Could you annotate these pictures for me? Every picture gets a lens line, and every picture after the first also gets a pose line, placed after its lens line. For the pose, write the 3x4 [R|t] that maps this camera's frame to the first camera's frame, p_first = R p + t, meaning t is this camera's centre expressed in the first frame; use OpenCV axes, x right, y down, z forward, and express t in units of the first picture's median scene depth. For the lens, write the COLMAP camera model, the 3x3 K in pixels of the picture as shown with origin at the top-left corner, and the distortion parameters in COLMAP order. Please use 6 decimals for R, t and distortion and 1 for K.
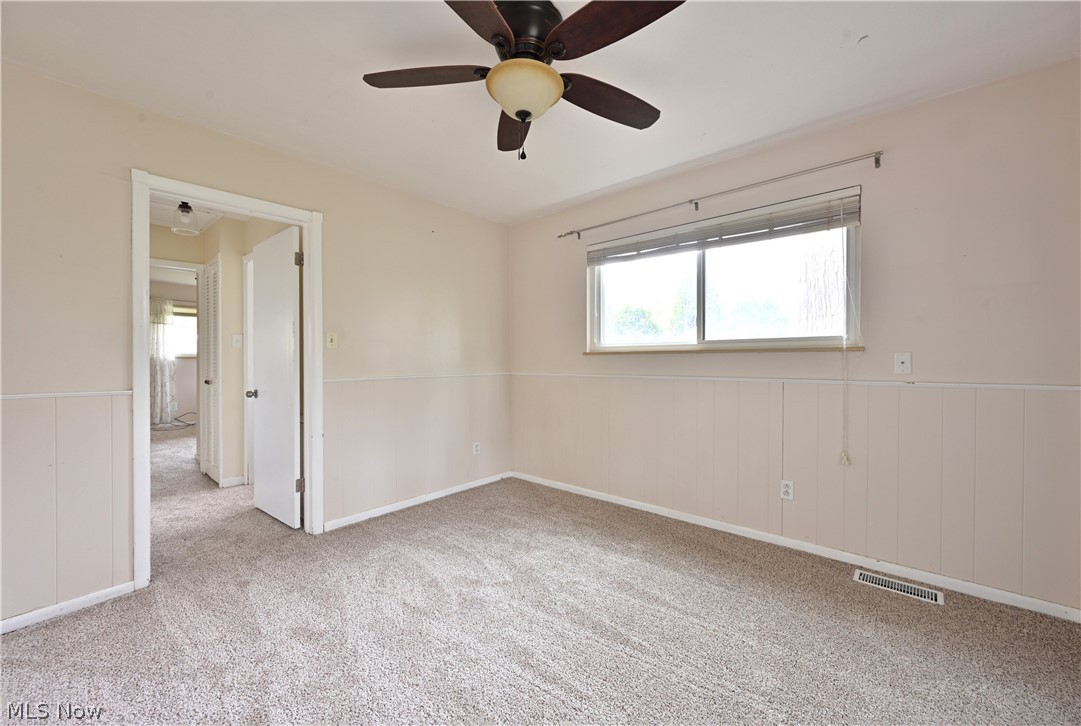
lens RADIAL K [[421.5, 0, 540.5], [0, 421.5, 363.0], [0, 0, 1]] dist [0.000531, 0.000055]
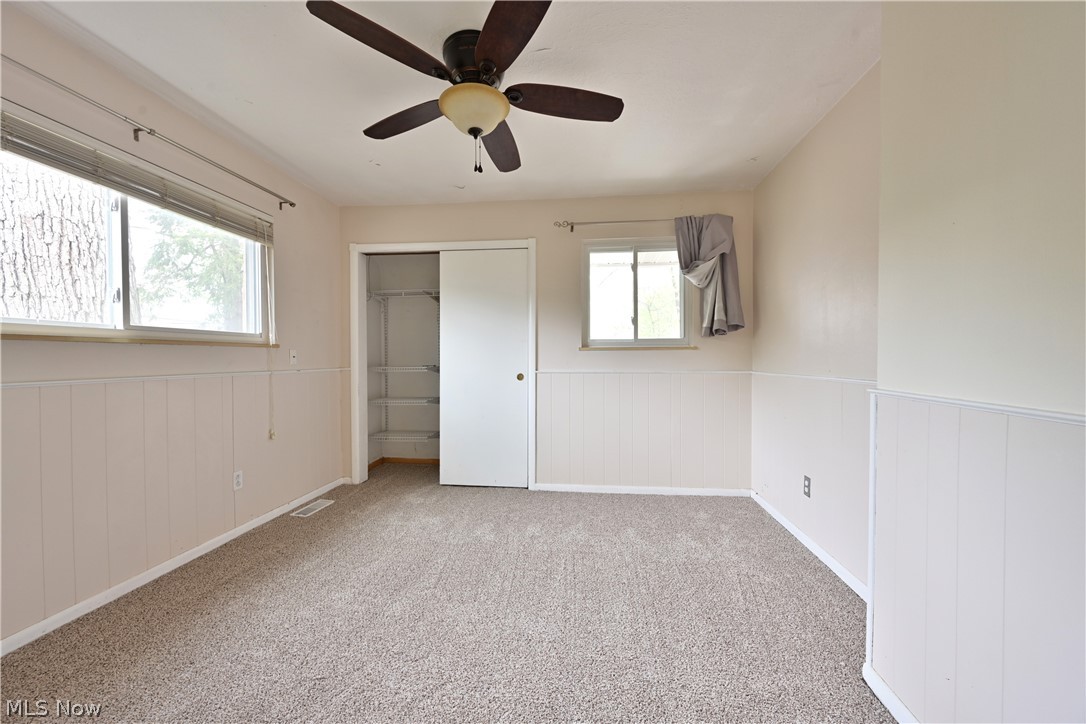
lens RADIAL K [[426.1, 0, 543.0], [0, 426.1, 362.0], [0, 0, 1]] dist [0.000422, -0.000011]
pose [[-0.569404, -0.010059, 0.821997, -0.702041], [0.004346, 0.999874, 0.015246, -0.000646], [-0.822047, 0.012254, -0.569288, 0.991449]]
